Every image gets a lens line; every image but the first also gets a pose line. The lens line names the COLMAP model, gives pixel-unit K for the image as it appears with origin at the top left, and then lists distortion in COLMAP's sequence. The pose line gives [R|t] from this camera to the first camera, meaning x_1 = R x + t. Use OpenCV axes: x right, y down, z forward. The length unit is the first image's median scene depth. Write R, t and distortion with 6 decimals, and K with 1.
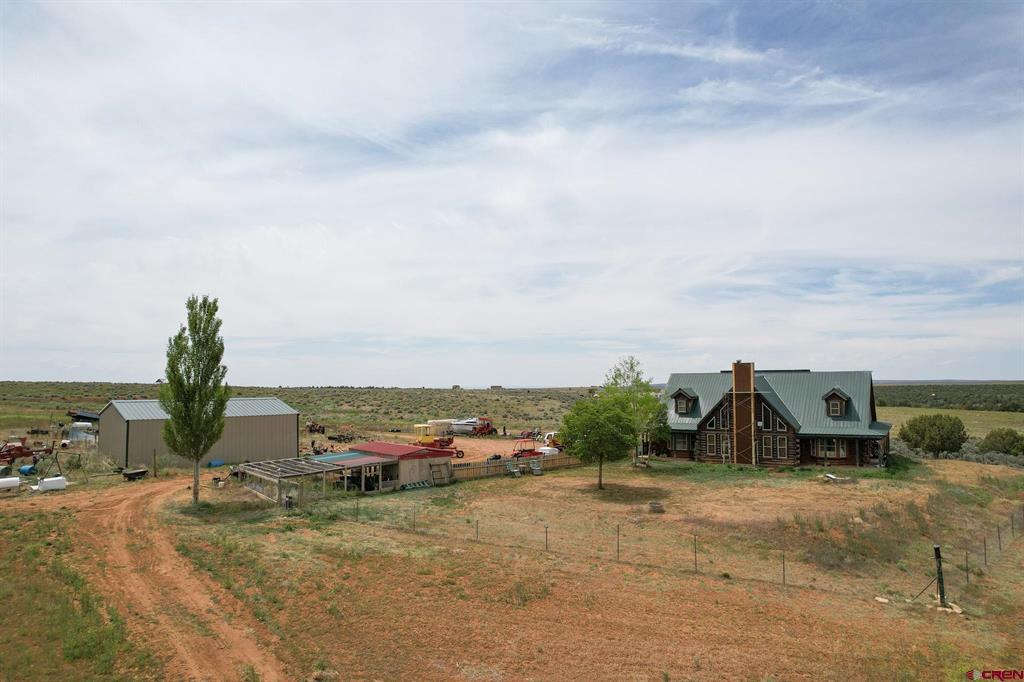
lens RADIAL K [[655.4, 0, 512.0], [0, 655.4, 341.0], [0, 0, 1]] dist [-0.086802, 0.081703]
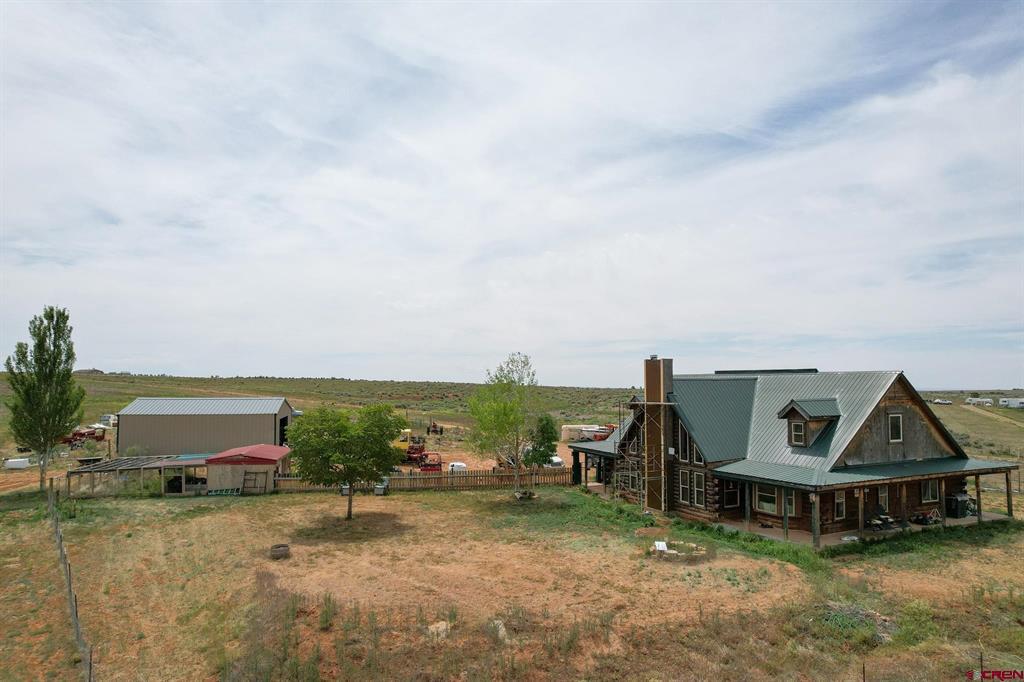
lens RADIAL K [[655.4, 0, 512.0], [0, 655.4, 341.0], [0, 0, 1]] dist [-0.086802, 0.081703]
pose [[0.851786, -0.027966, -0.523143, 0.042726], [0.027637, 0.999582, -0.008437, 0.001174], [0.523161, -0.007272, 0.852203, 0.024952]]
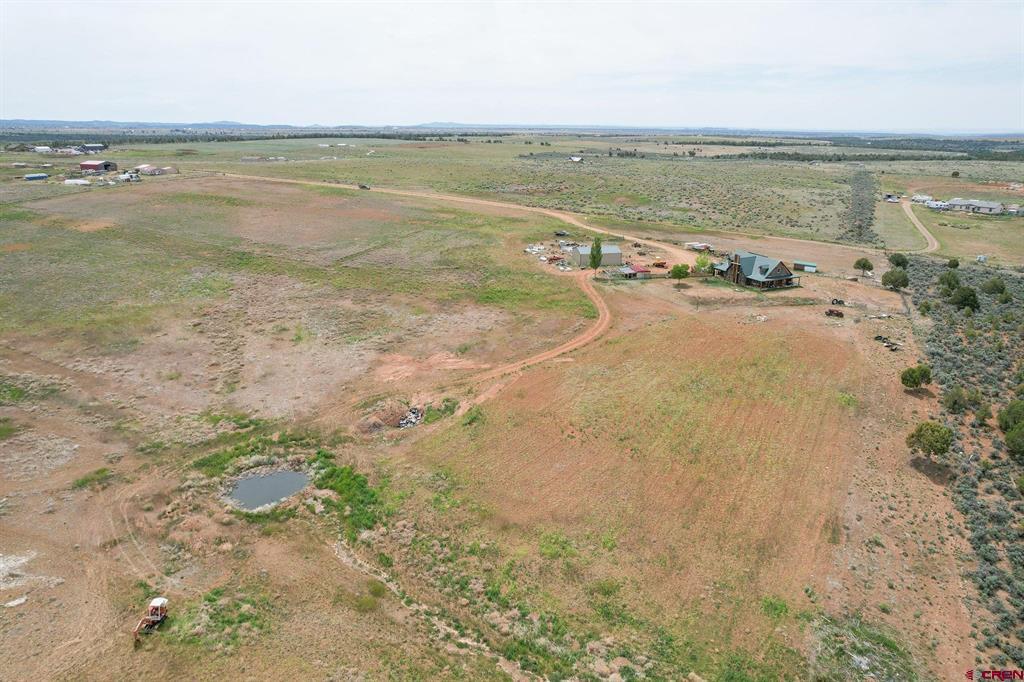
lens RADIAL K [[655.4, 0, 512.0], [0, 655.4, 341.0], [0, 0, 1]] dist [-0.086802, 0.081703]
pose [[0.834744, 0.174440, -0.522278, 0.091576], [0.034676, 0.929958, 0.366026, -0.062761], [0.549546, -0.323648, 0.770228, -0.184052]]
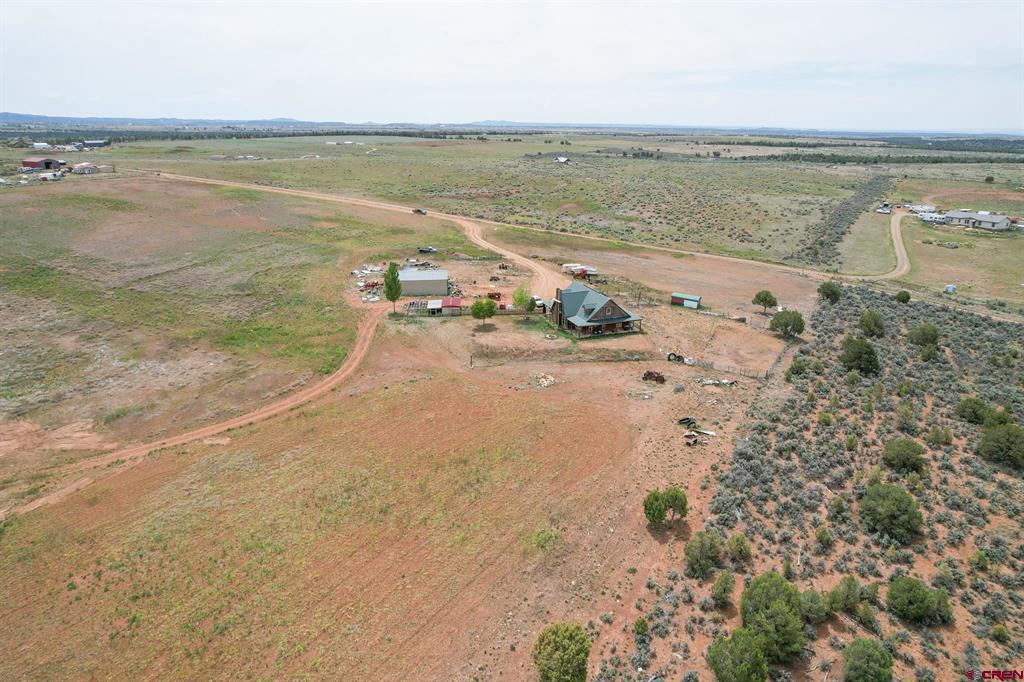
lens RADIAL K [[655.4, 0, 512.0], [0, 655.4, 341.0], [0, 0, 1]] dist [-0.086802, 0.081703]
pose [[0.789561, 0.198016, -0.580847, 0.132909], [0.035567, 0.930153, 0.365444, -0.055731], [0.612640, -0.309200, 0.727370, -0.084348]]
